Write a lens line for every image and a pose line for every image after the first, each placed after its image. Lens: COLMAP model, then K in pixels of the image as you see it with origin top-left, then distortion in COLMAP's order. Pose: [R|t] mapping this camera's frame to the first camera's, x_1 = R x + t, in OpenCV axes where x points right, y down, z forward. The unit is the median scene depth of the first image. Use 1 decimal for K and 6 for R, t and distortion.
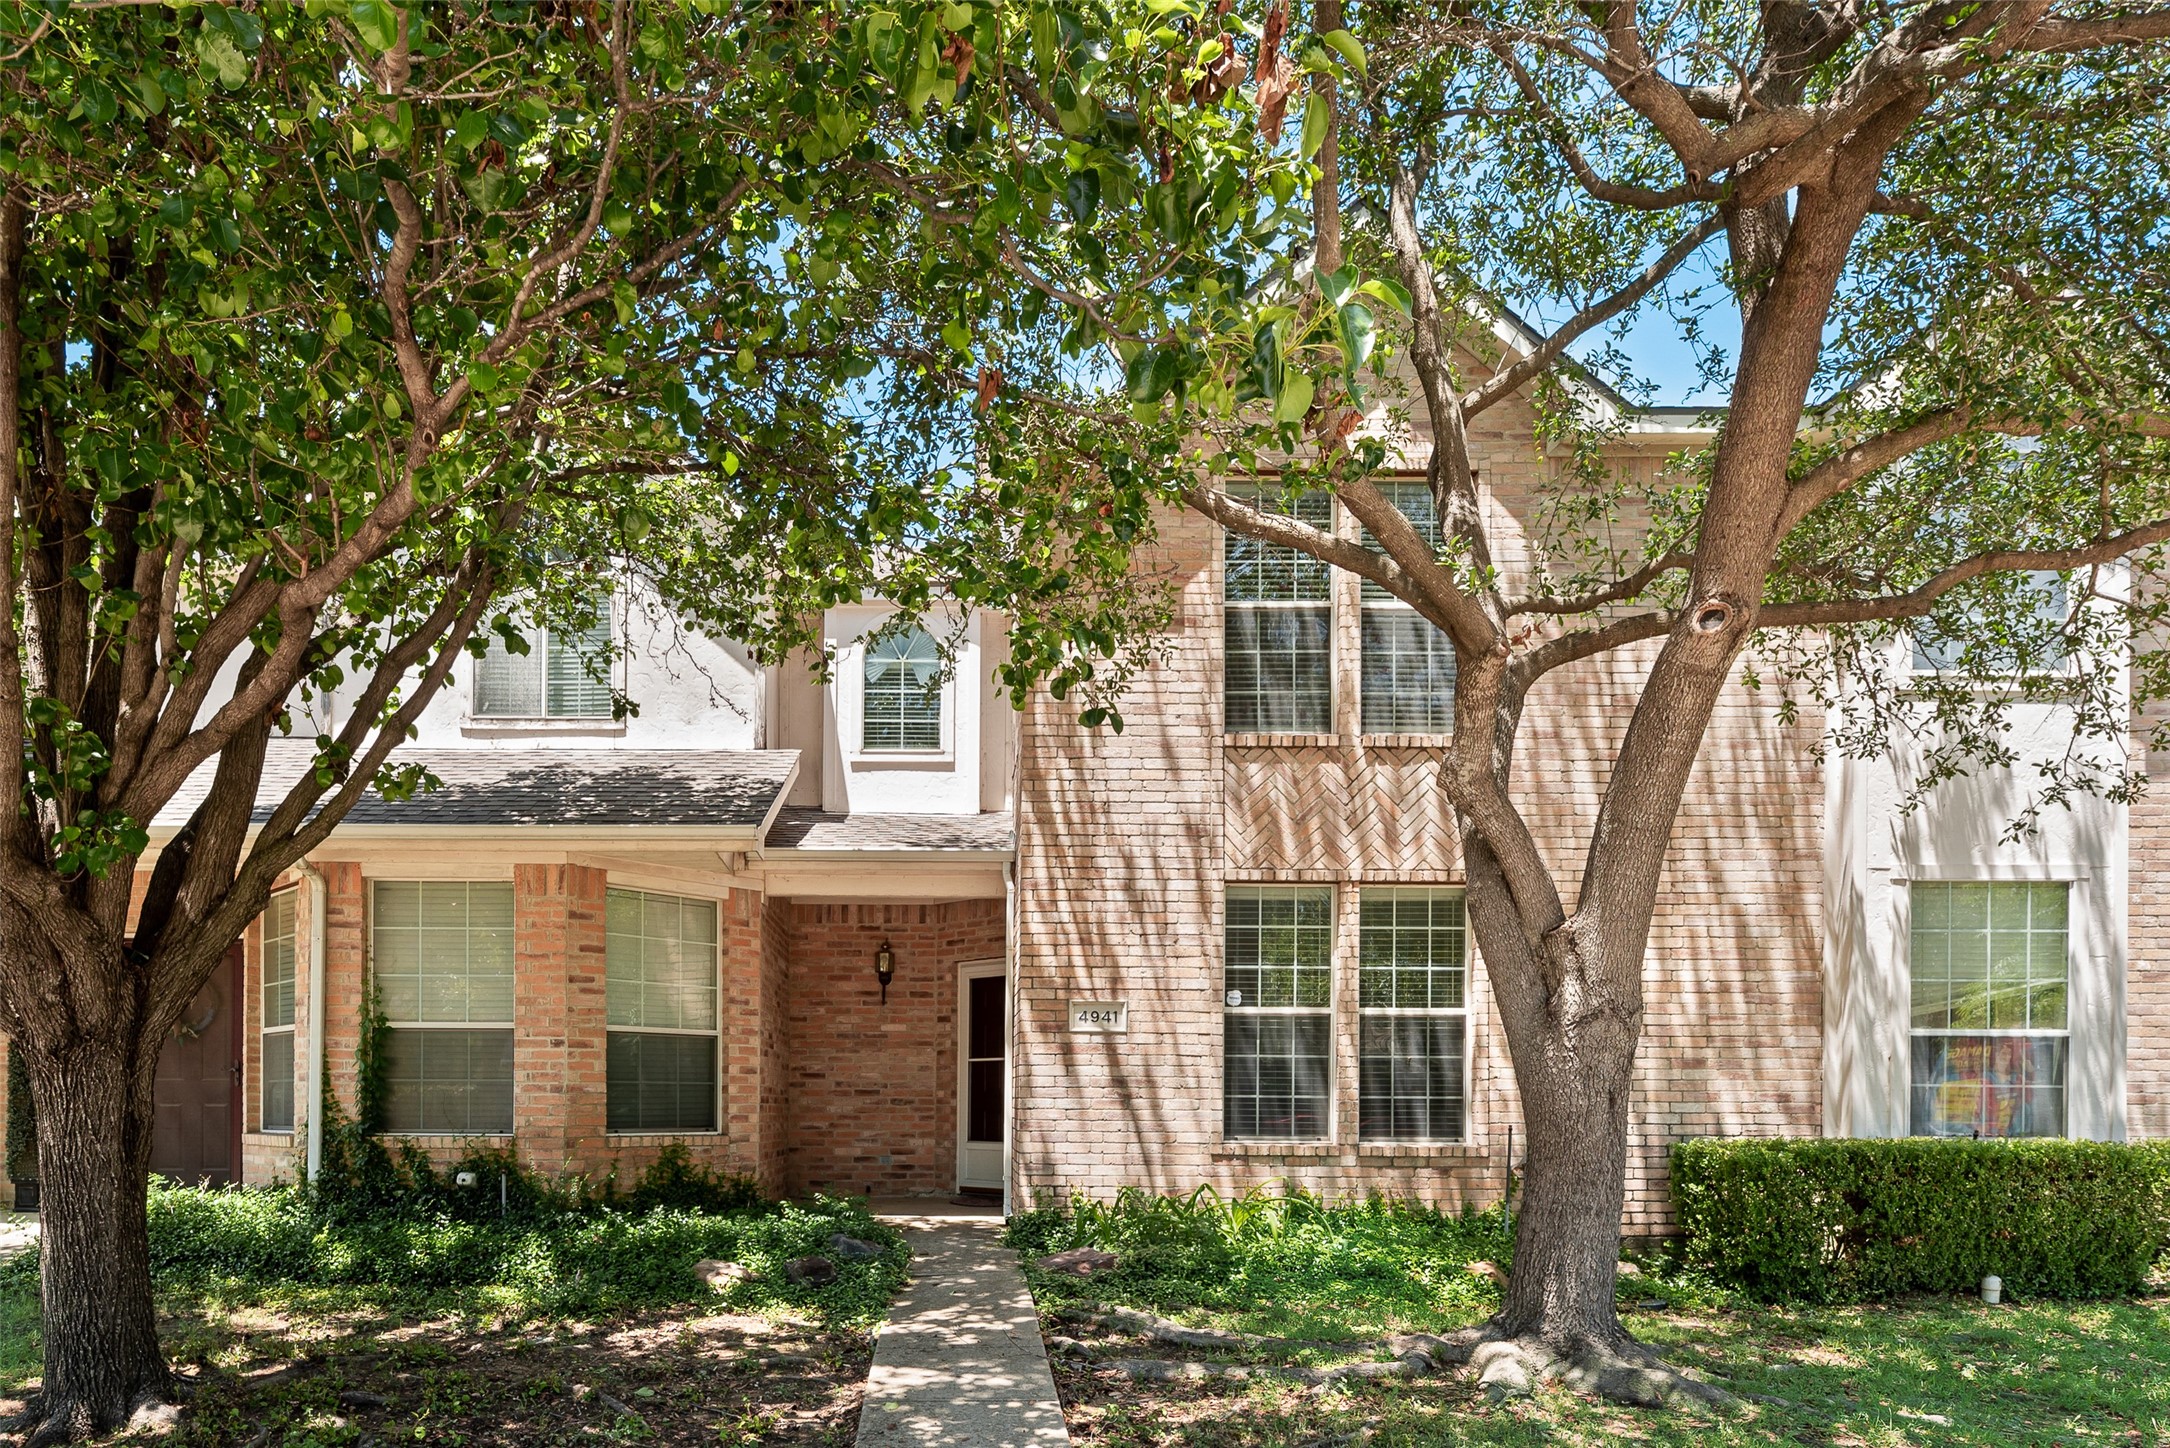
lens RADIAL K [[852.1, 0, 1171.4], [0, 852.1, 762.3], [0, 0, 1]] dist [0.001936, 0.000172]
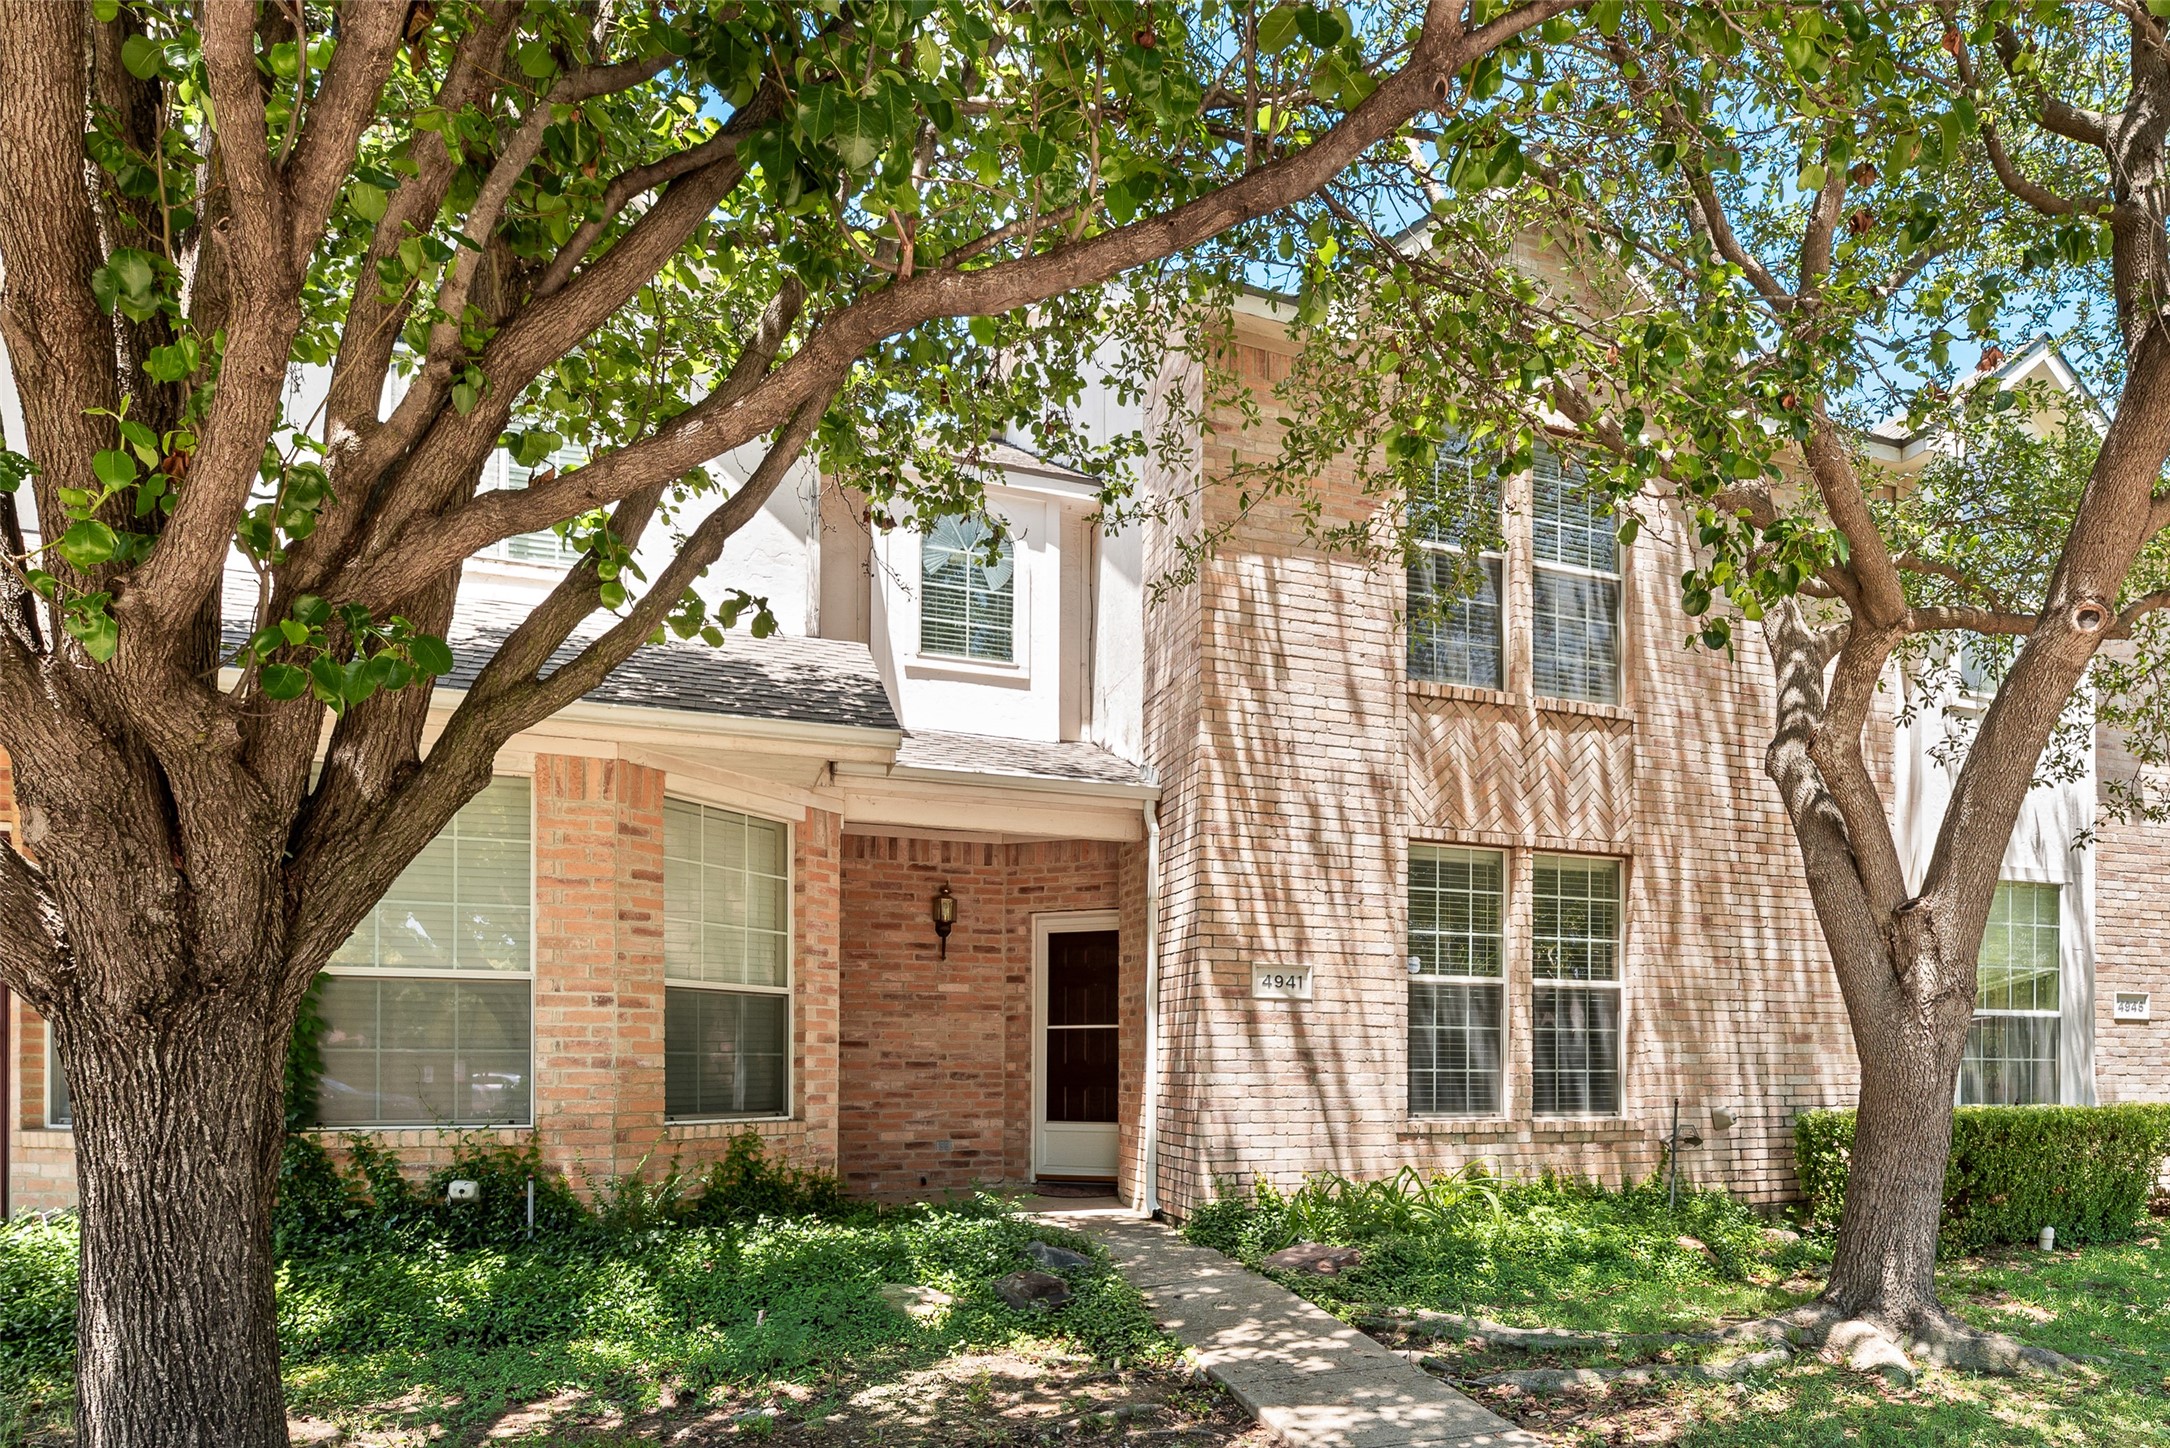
lens RADIAL K [[875.7, 0, 1089.2], [0, 875.7, 732.6], [0, 0, 1]] dist [0.002025, 0.000233]
pose [[0.963909, 0.092778, 0.249543, -0.527839], [-0.096787, 0.995298, 0.003816, 0.055864], [-0.248016, -0.027830, 0.968356, 0.171879]]
